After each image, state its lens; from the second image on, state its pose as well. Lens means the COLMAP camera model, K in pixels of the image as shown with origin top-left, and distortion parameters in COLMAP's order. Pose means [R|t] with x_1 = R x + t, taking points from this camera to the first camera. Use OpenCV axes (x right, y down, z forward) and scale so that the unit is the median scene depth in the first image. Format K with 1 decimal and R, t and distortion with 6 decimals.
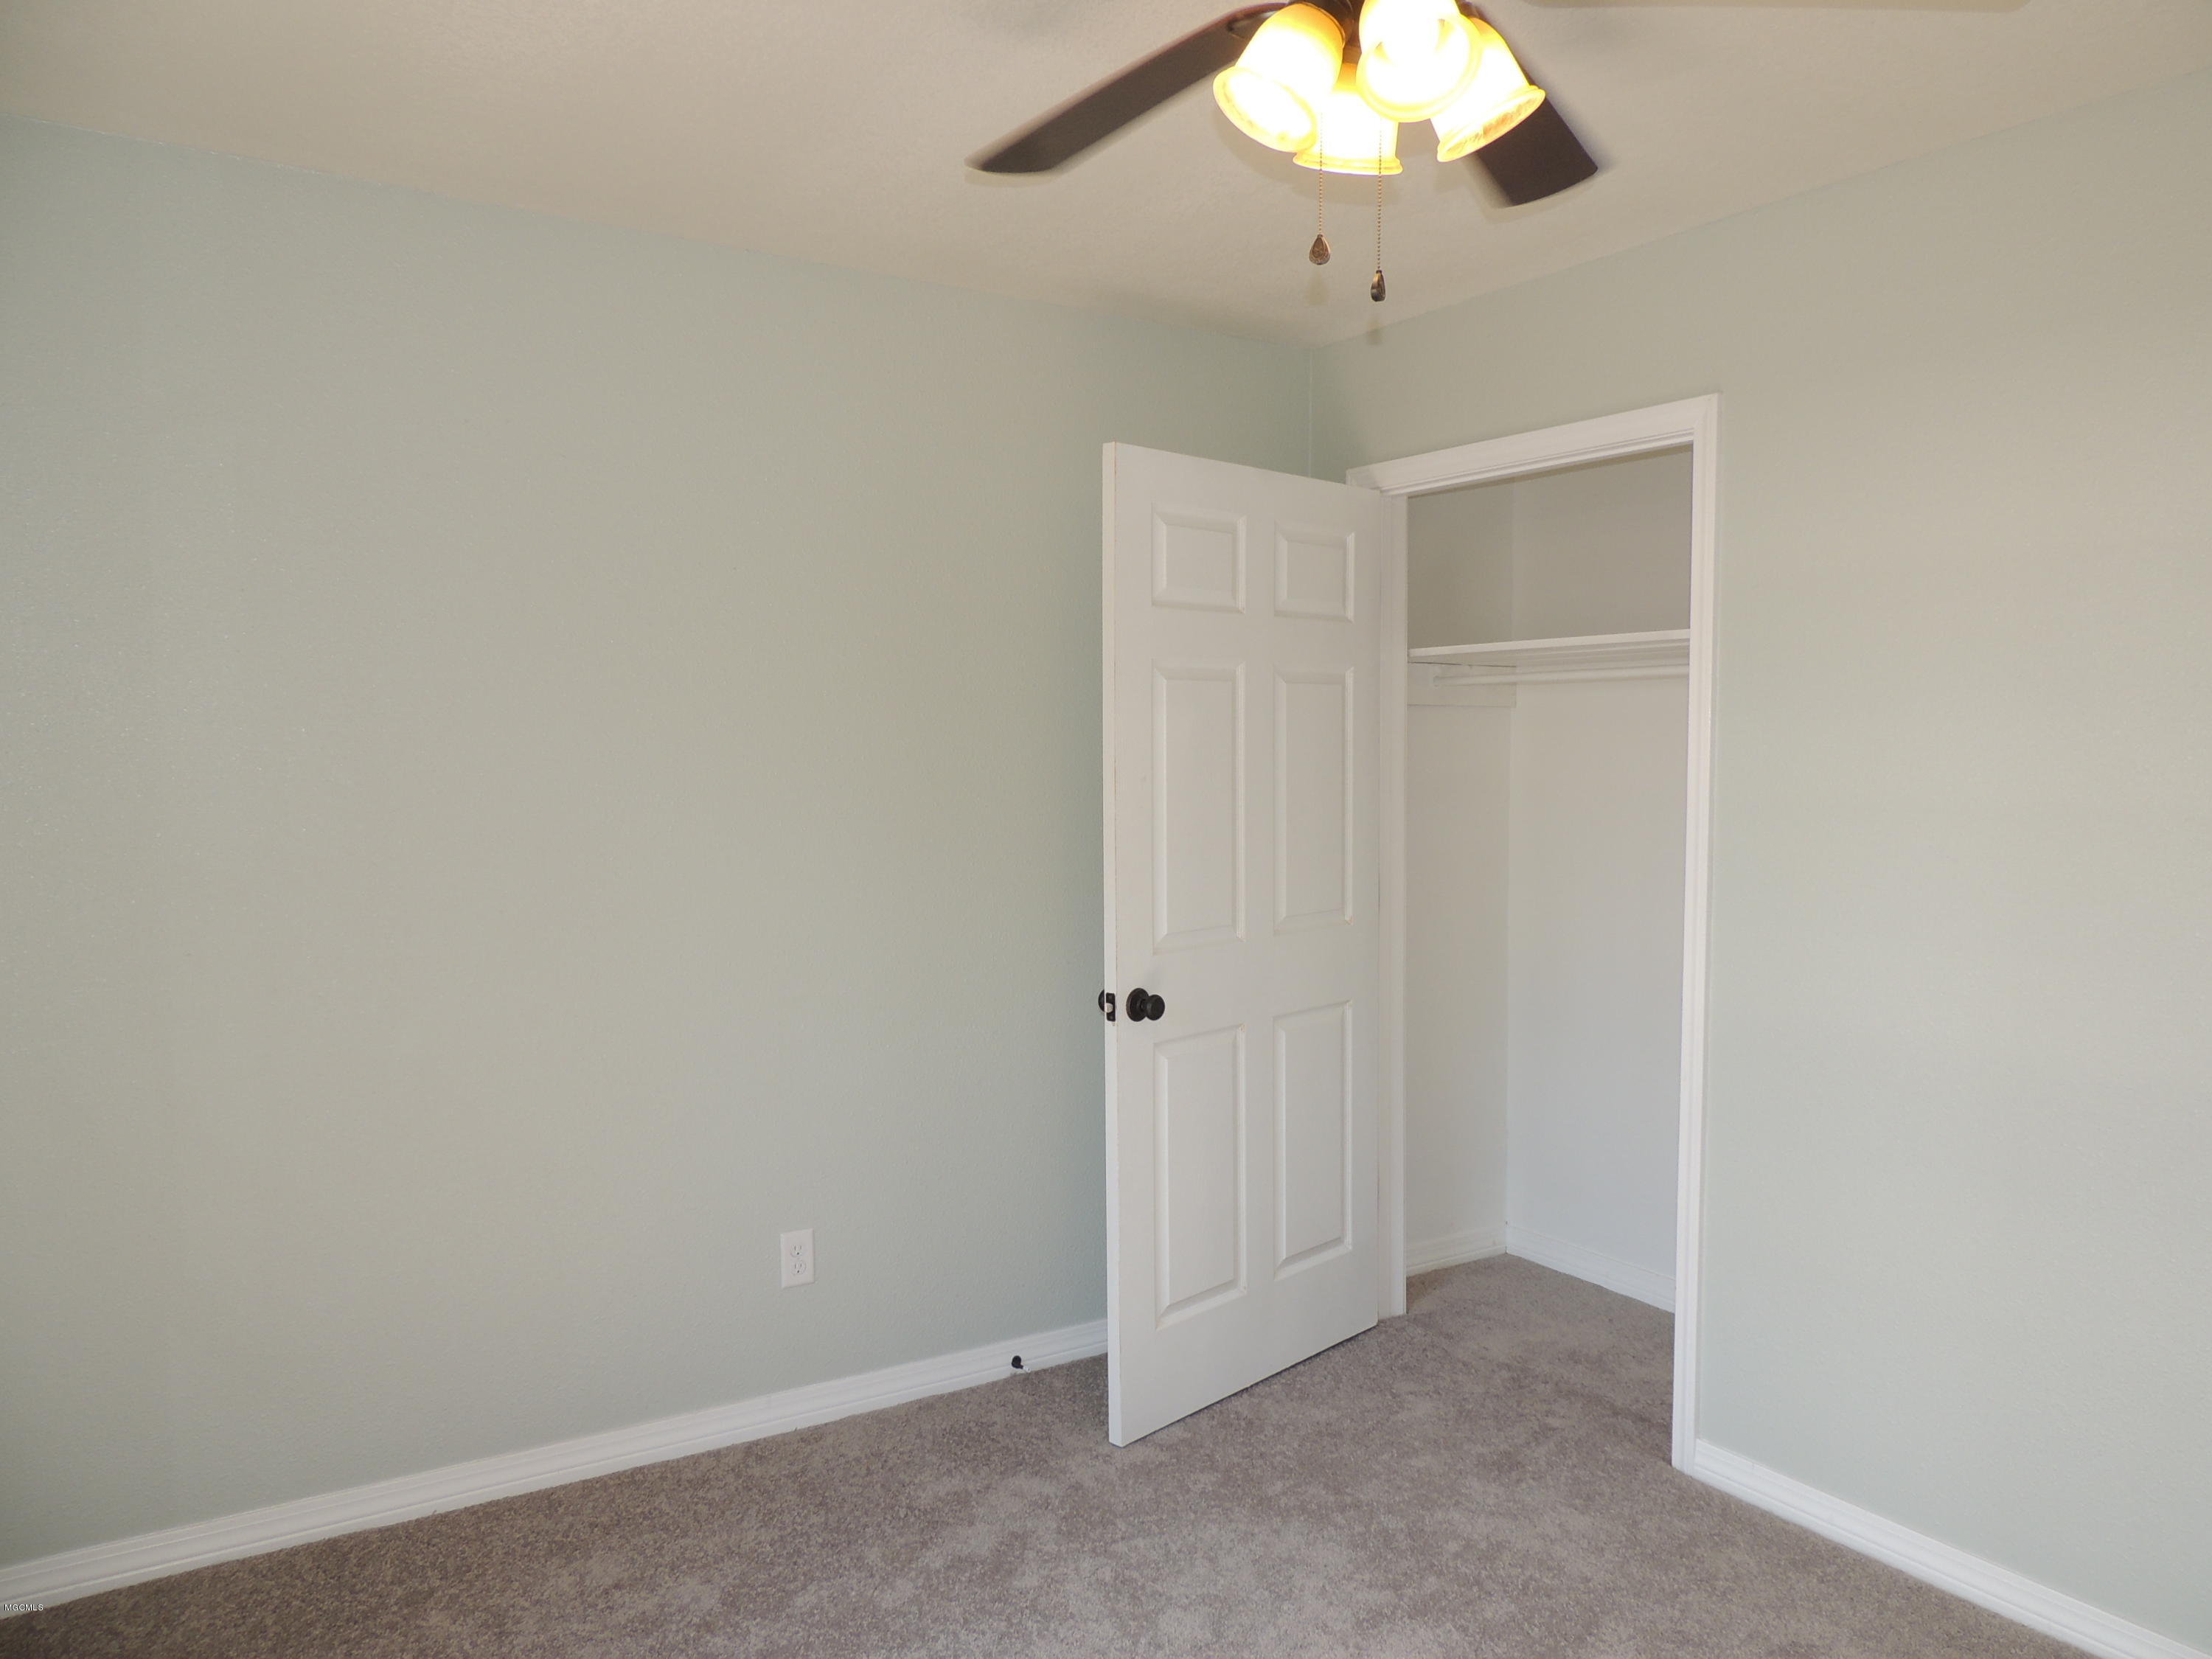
lens RADIAL K [[1572.2, 0, 1100.8], [0, 1572.2, 819.7], [0, 0, 1]] dist [-0.038502, 0.023248]
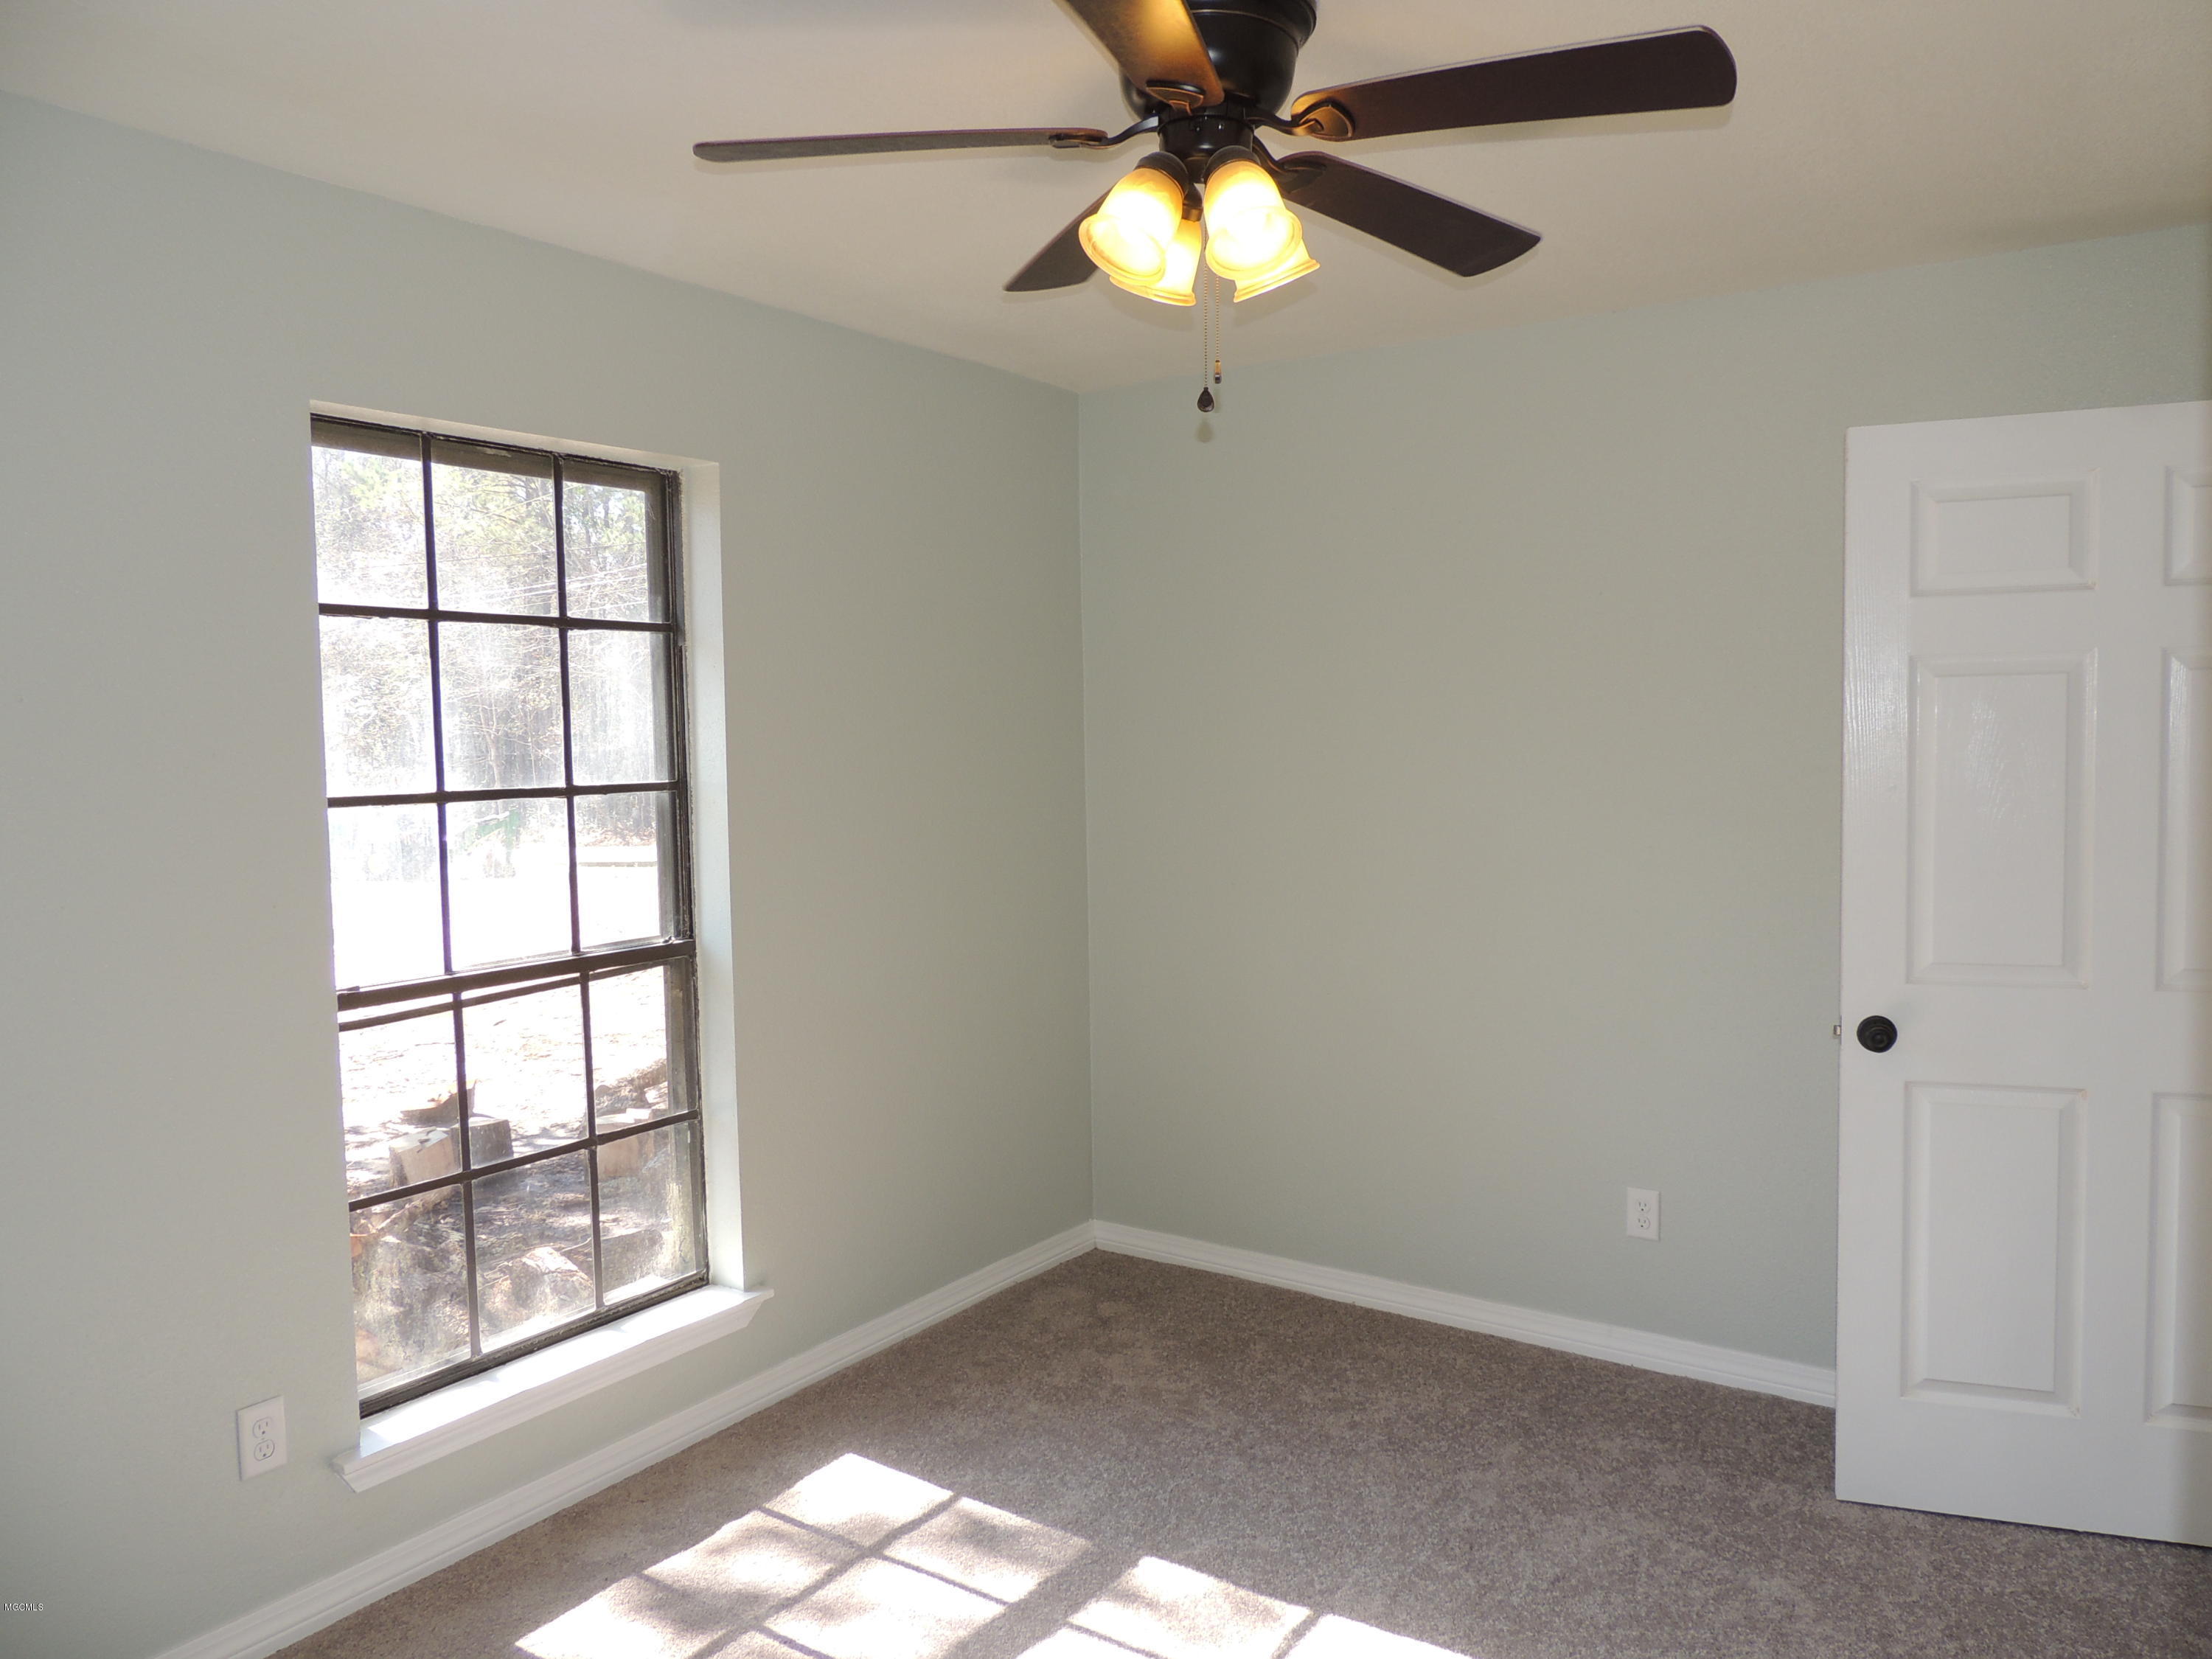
lens RADIAL K [[1572.2, 0, 1092.2], [0, 1572.2, 786.2], [0, 0, 1]] dist [-0.038502, 0.023248]
pose [[0.367995, 0.022572, -0.929554, 0.684471], [-0.026601, 0.999552, 0.013741, -0.026859], [0.929447, 0.019670, 0.368430, 0.226215]]
